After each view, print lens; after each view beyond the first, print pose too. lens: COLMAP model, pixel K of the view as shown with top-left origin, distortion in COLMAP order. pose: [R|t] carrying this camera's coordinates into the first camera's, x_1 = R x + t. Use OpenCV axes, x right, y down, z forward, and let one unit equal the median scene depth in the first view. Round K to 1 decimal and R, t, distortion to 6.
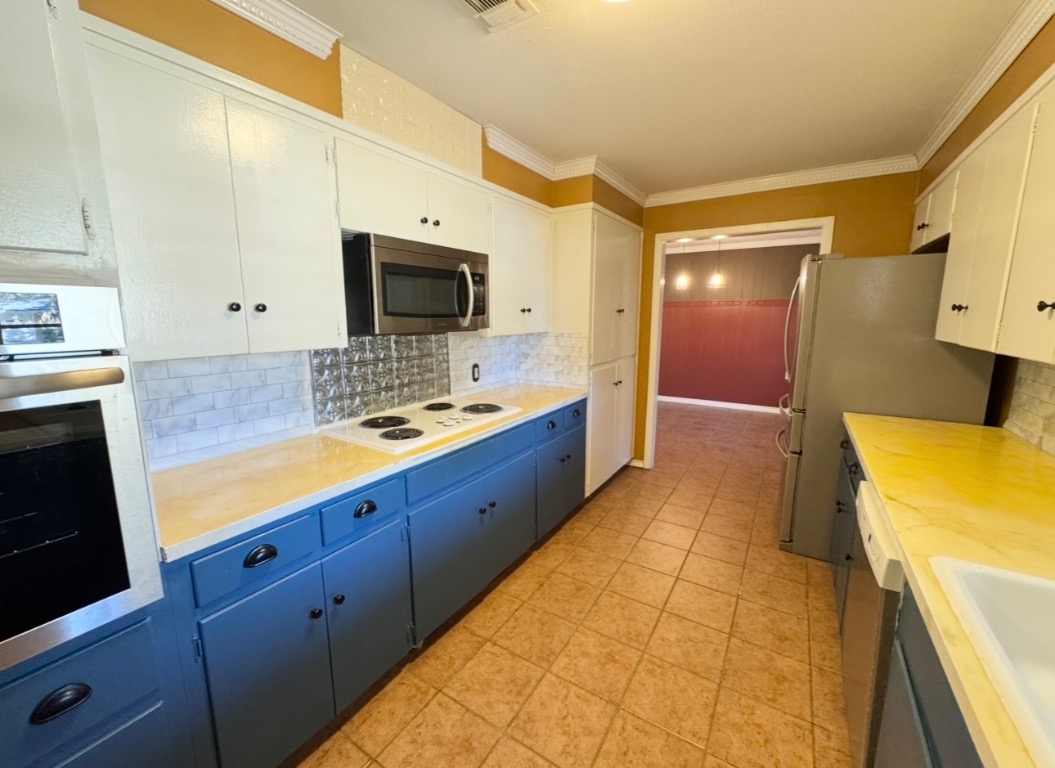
lens RADIAL K [[424.2, 0, 523.5], [0, 424.2, 383.5], [0, 0, 1]] dist [-0.003636, -0.000478]
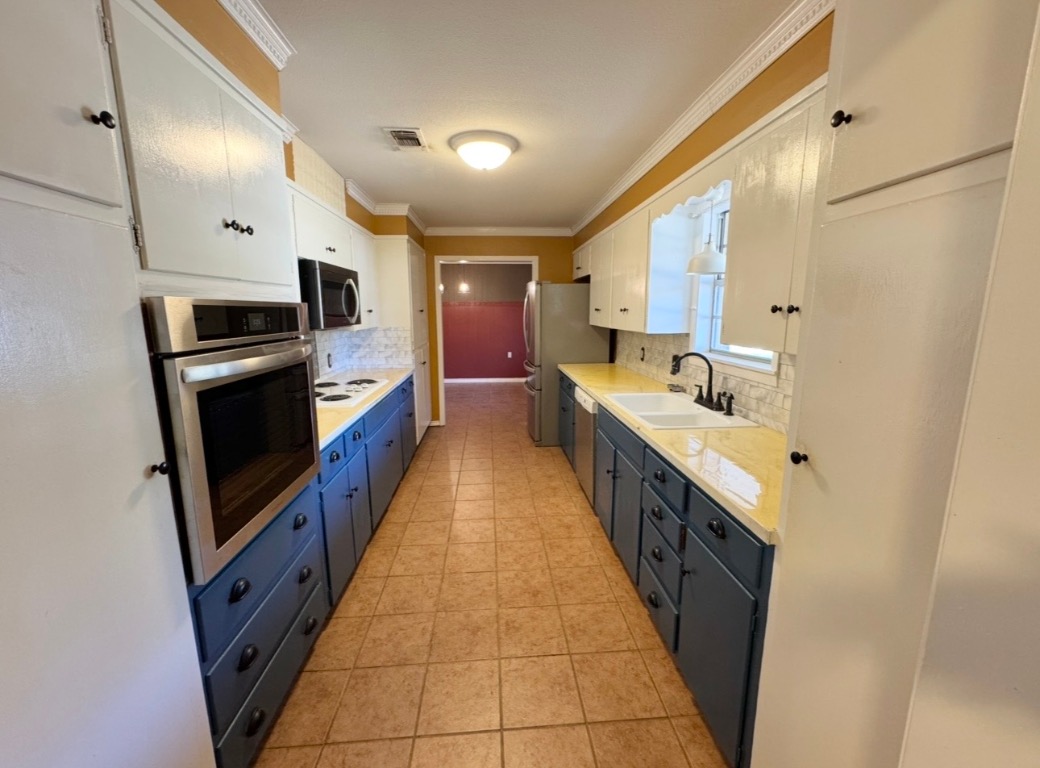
lens RADIAL K [[416.6, 0, 518.9], [0, 416.6, 383.0], [0, 0, 1]] dist [-0.008336, 0.000985]
pose [[0.802002, -0.105207, 0.587984, -0.477089], [0.100897, 0.994082, 0.040247, 0.056998], [-0.588739, 0.027048, 0.807871, -0.394912]]
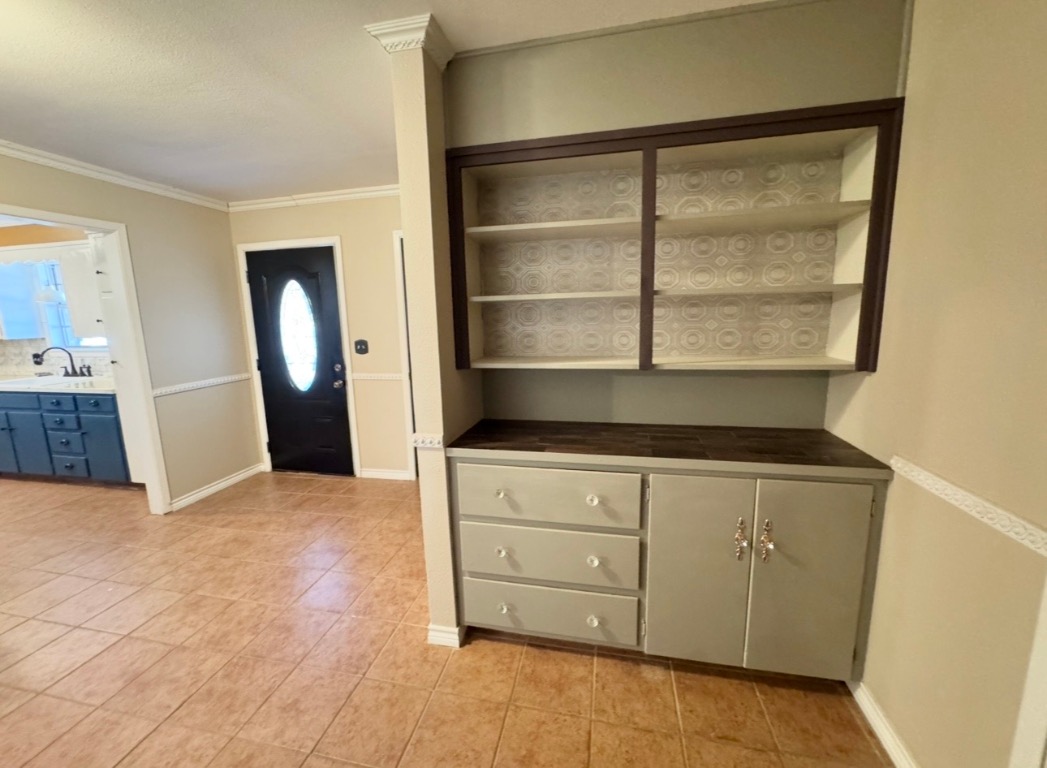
lens RADIAL K [[419.4, 0, 519.9], [0, 419.4, 386.3], [0, 0, 1]] dist [-0.008336, 0.000985]
pose [[-0.345814, -0.146417, 0.926809, -2.456404], [0.168260, 0.962062, 0.214768, 0.235308], [-0.923093, 0.230214, -0.308059, -1.348162]]
